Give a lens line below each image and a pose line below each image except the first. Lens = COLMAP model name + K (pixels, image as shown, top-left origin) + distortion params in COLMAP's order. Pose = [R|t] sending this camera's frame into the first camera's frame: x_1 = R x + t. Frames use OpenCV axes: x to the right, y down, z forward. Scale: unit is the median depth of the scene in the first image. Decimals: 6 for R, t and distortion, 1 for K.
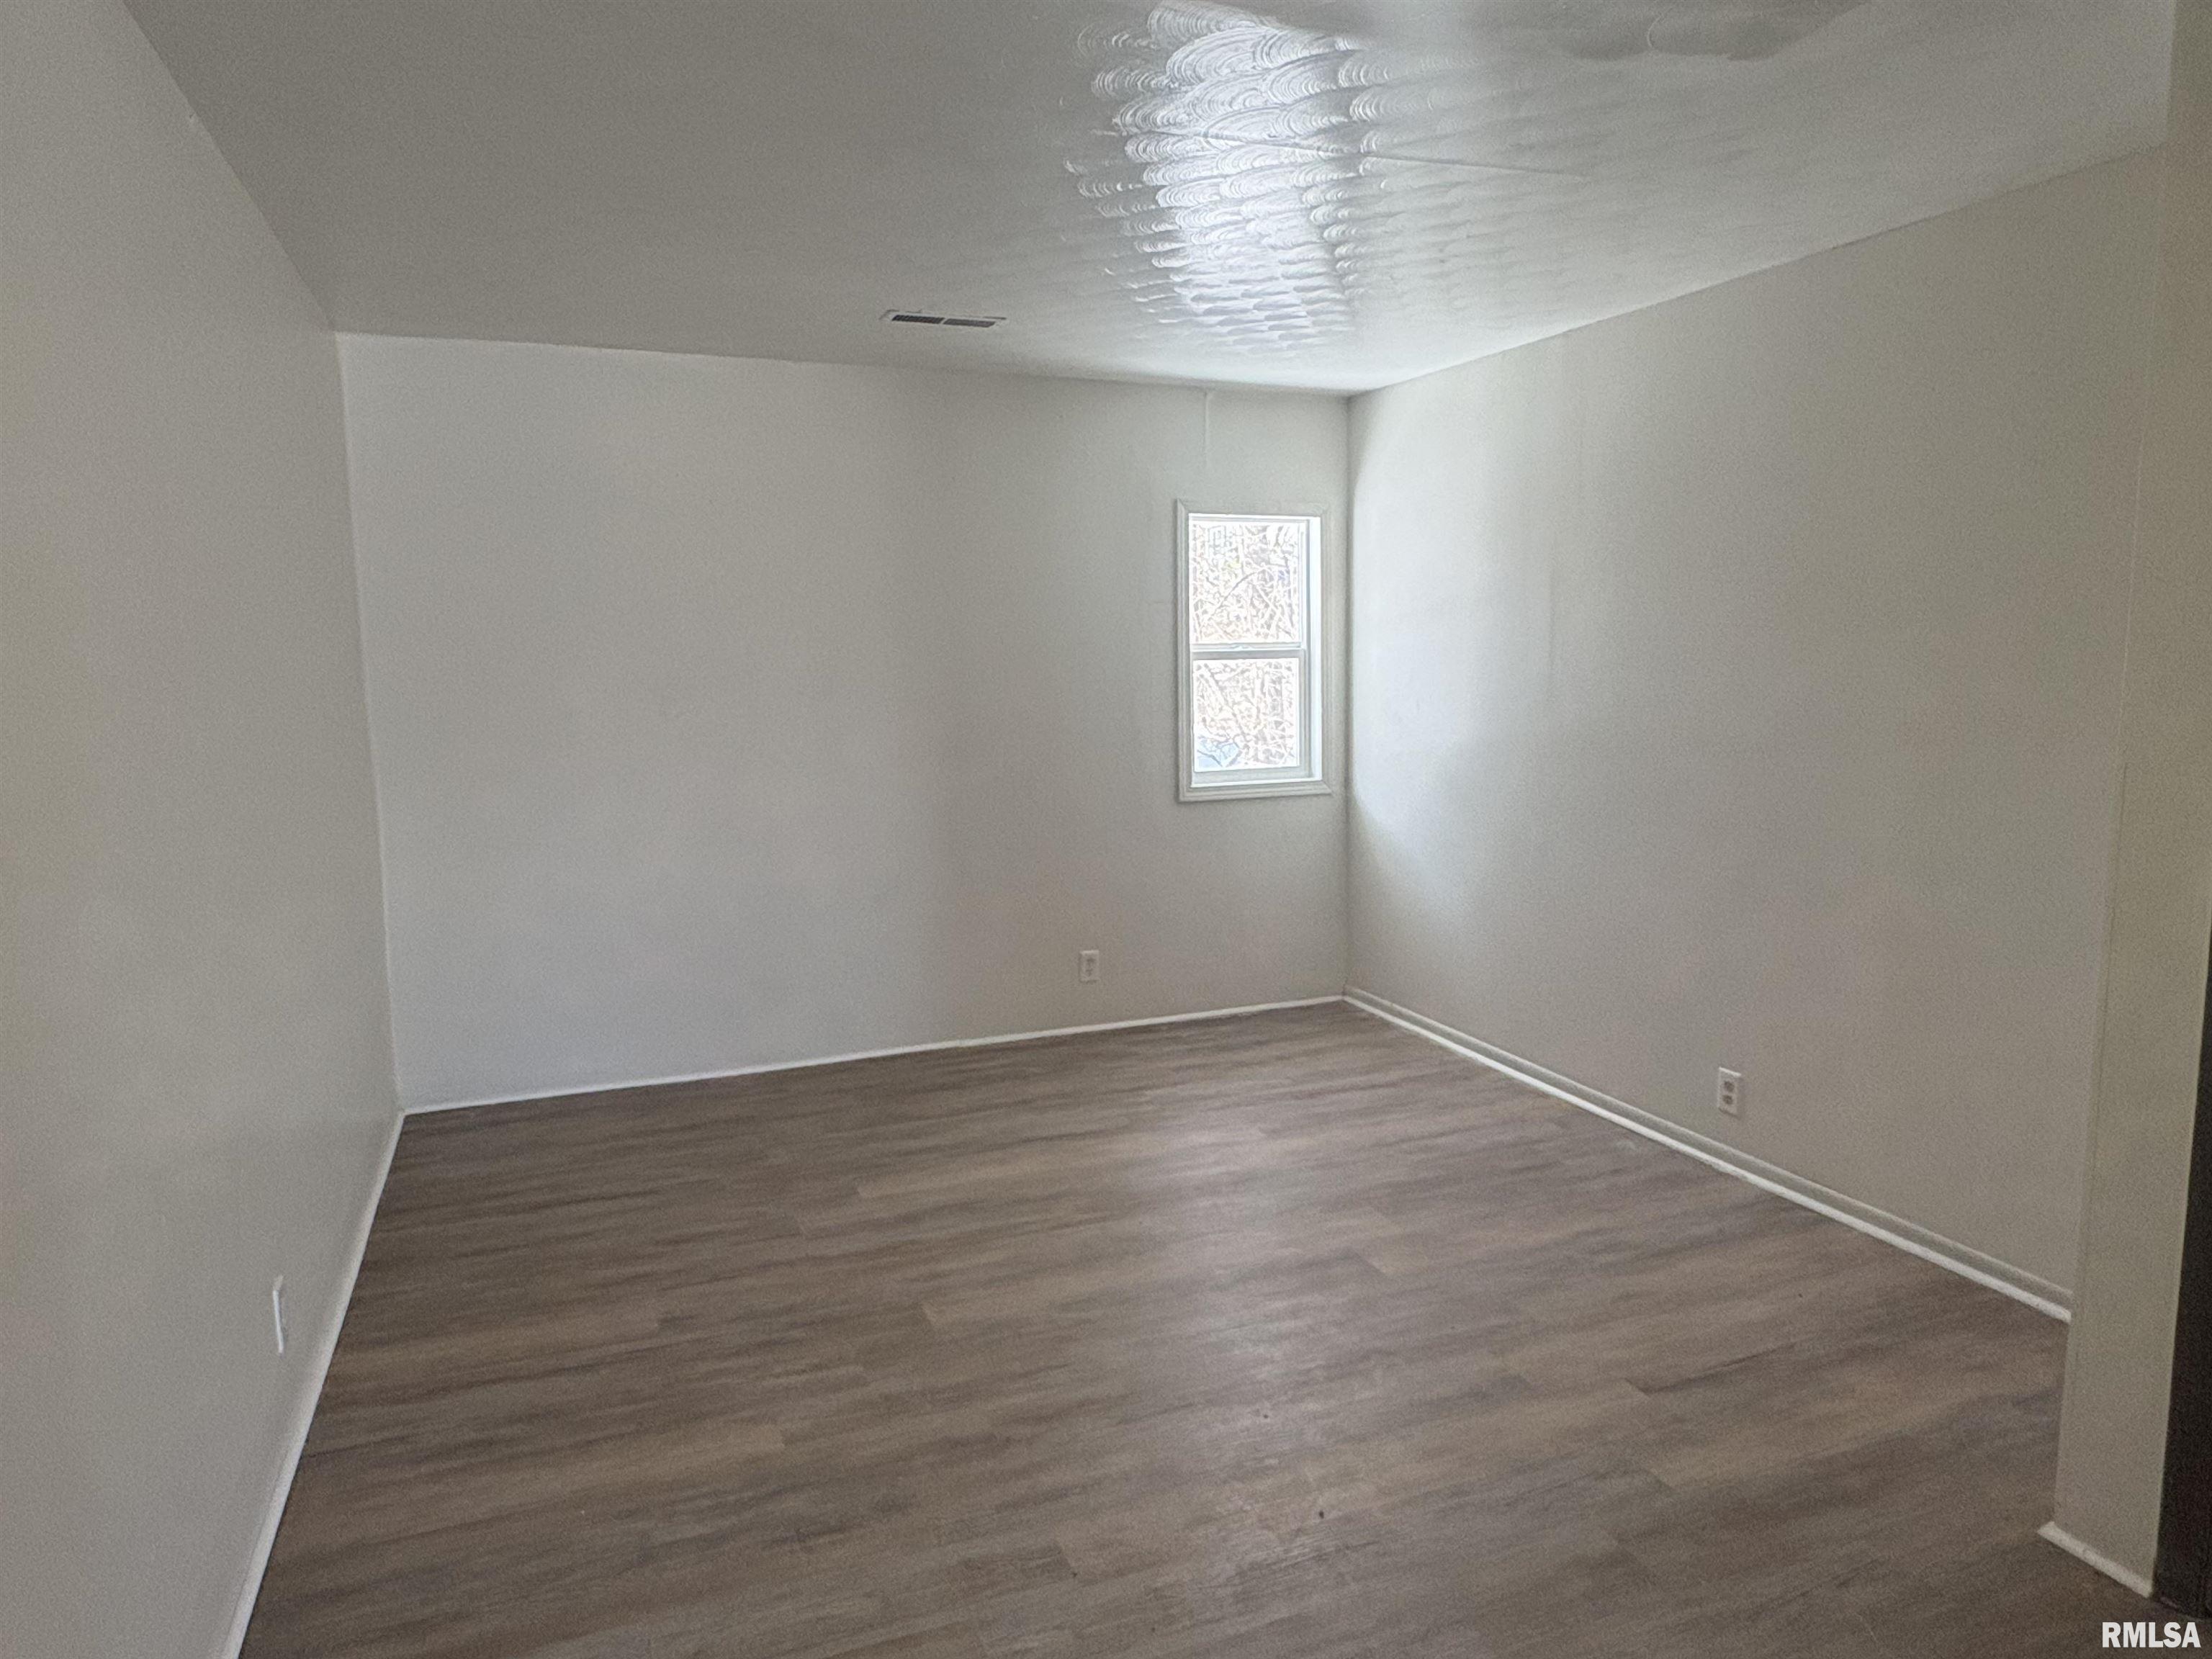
lens RADIAL K [[1376.1, 0, 1101.9], [0, 1376.1, 823.7], [0, 0, 1]] dist [-0.003606, 0.003285]
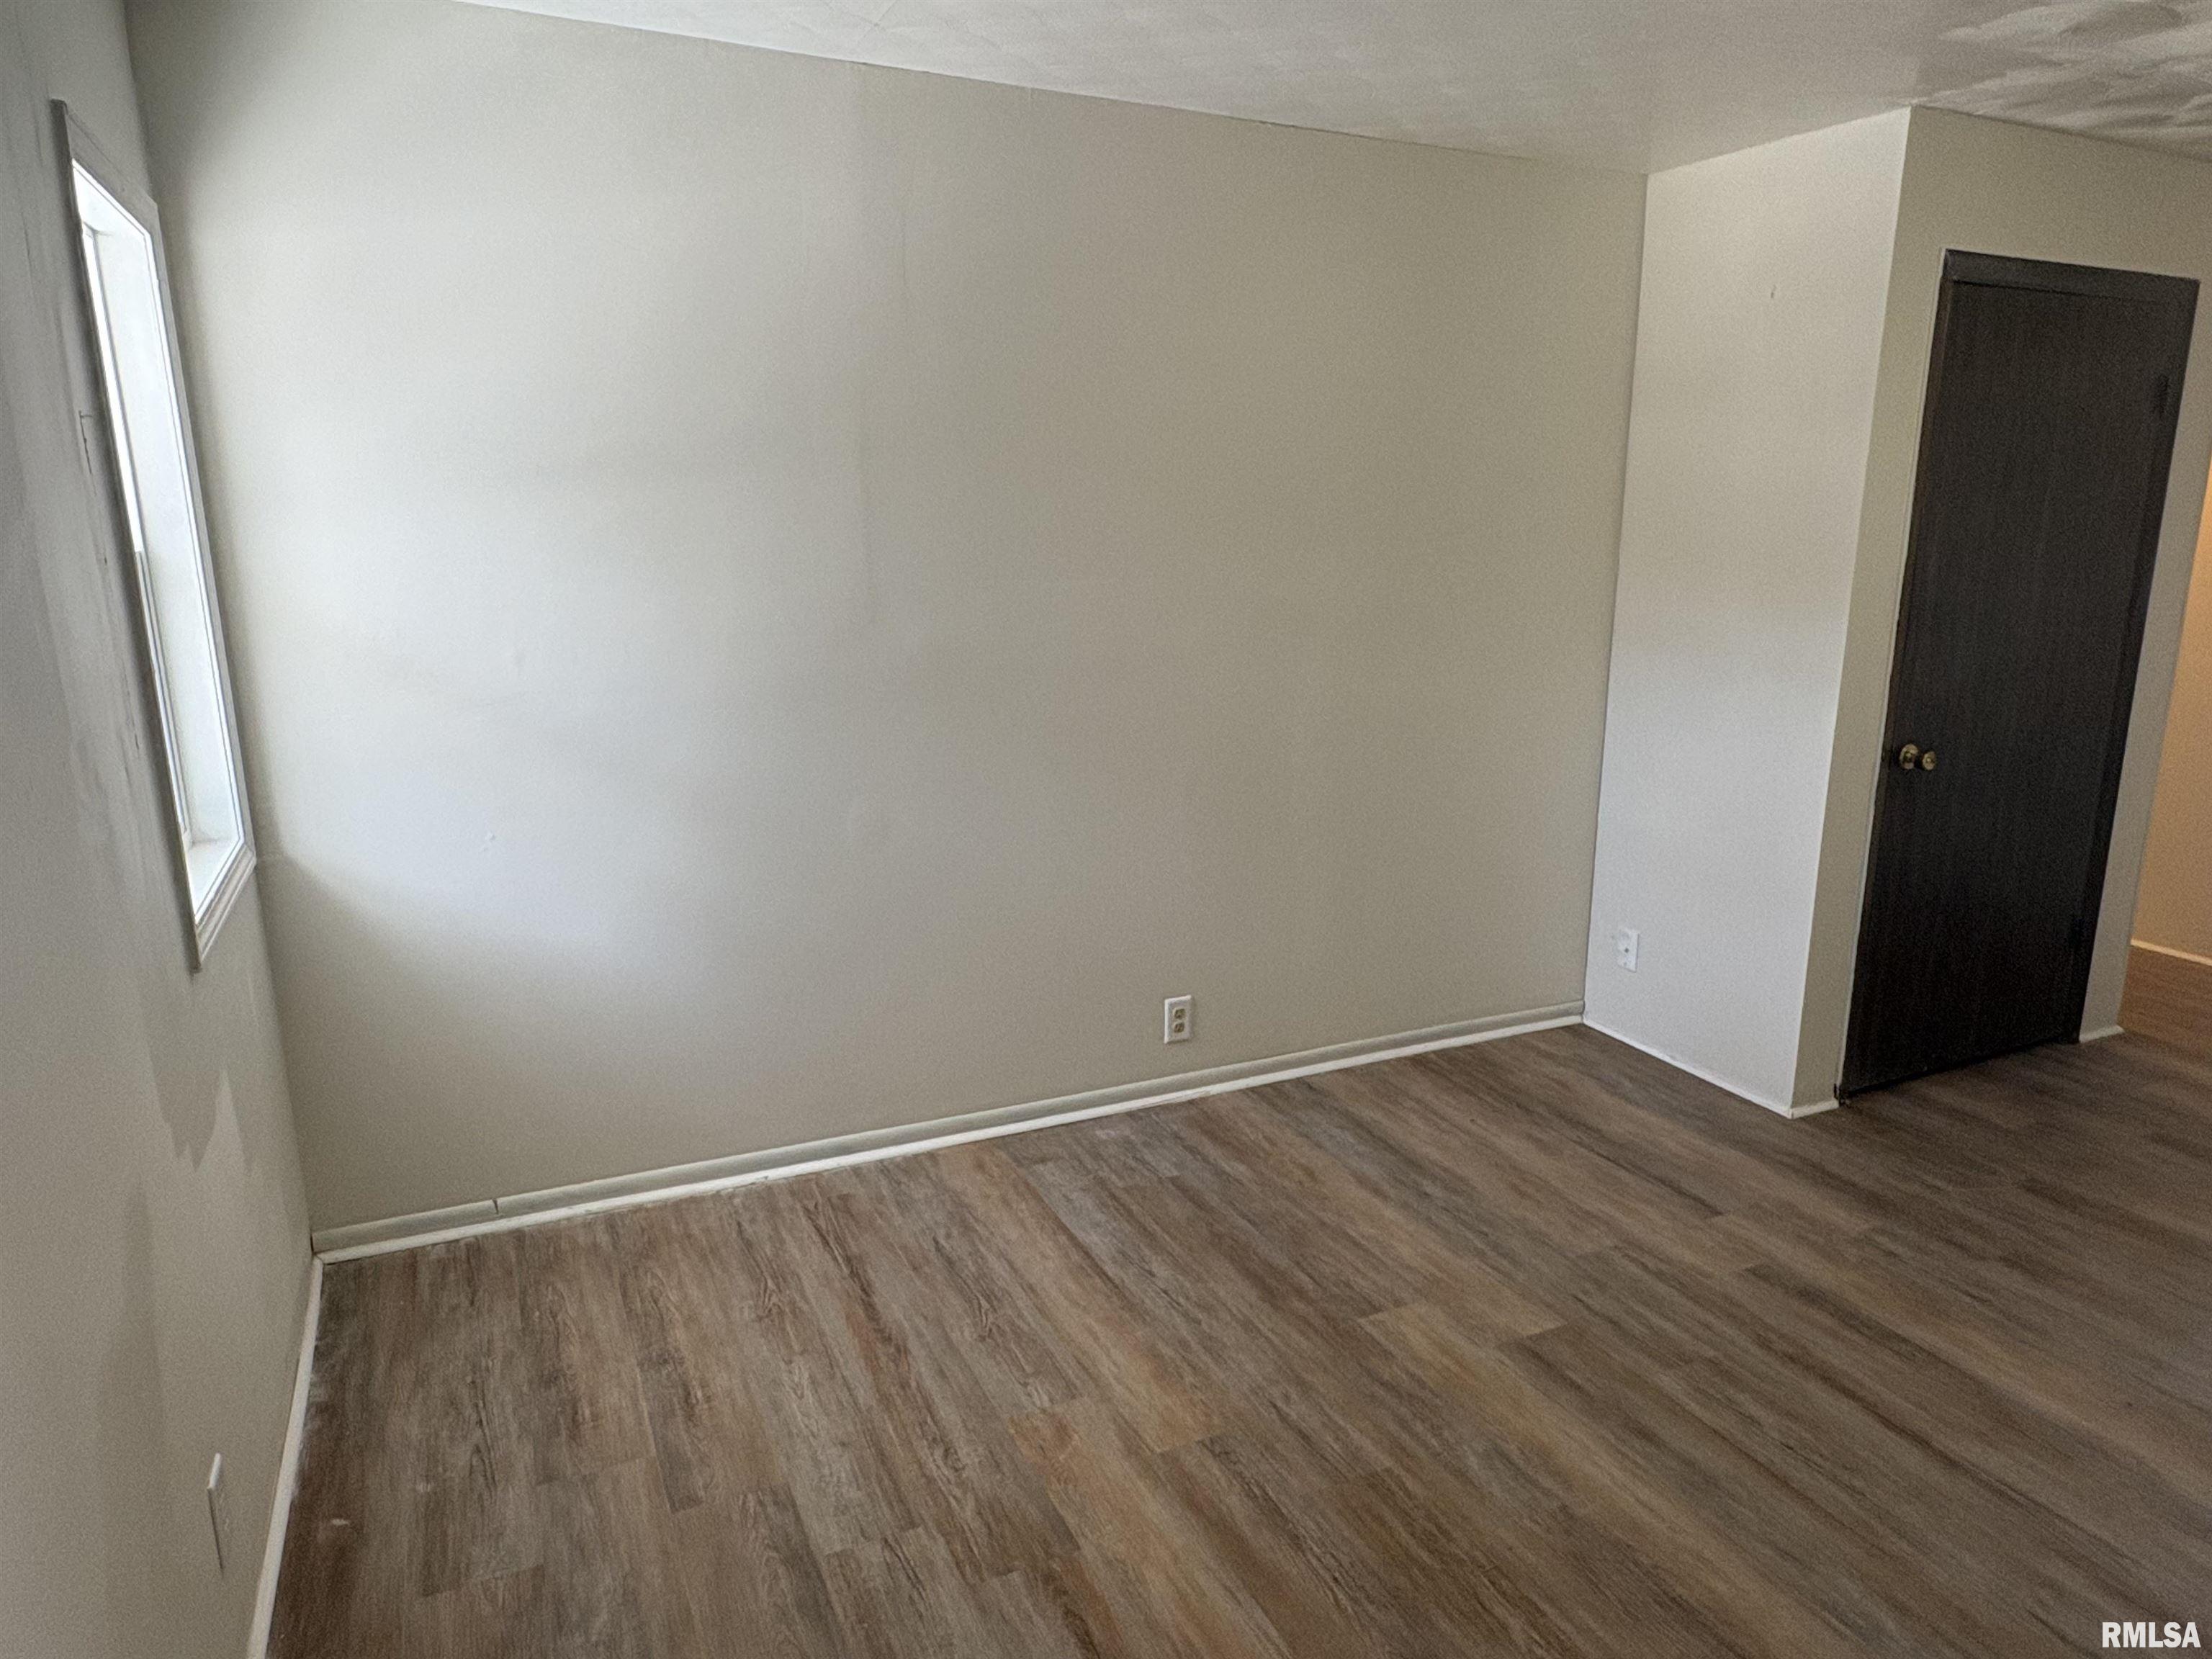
lens RADIAL K [[1376.1, 0, 1101.9], [0, 1376.1, 823.7], [0, 0, 1]] dist [-0.003606, 0.003285]
pose [[-0.057469, -0.210640, 0.975873, -0.411787], [0.127989, 0.967868, 0.216450, -0.138887], [-0.990109, 0.137340, -0.028663, 1.004330]]
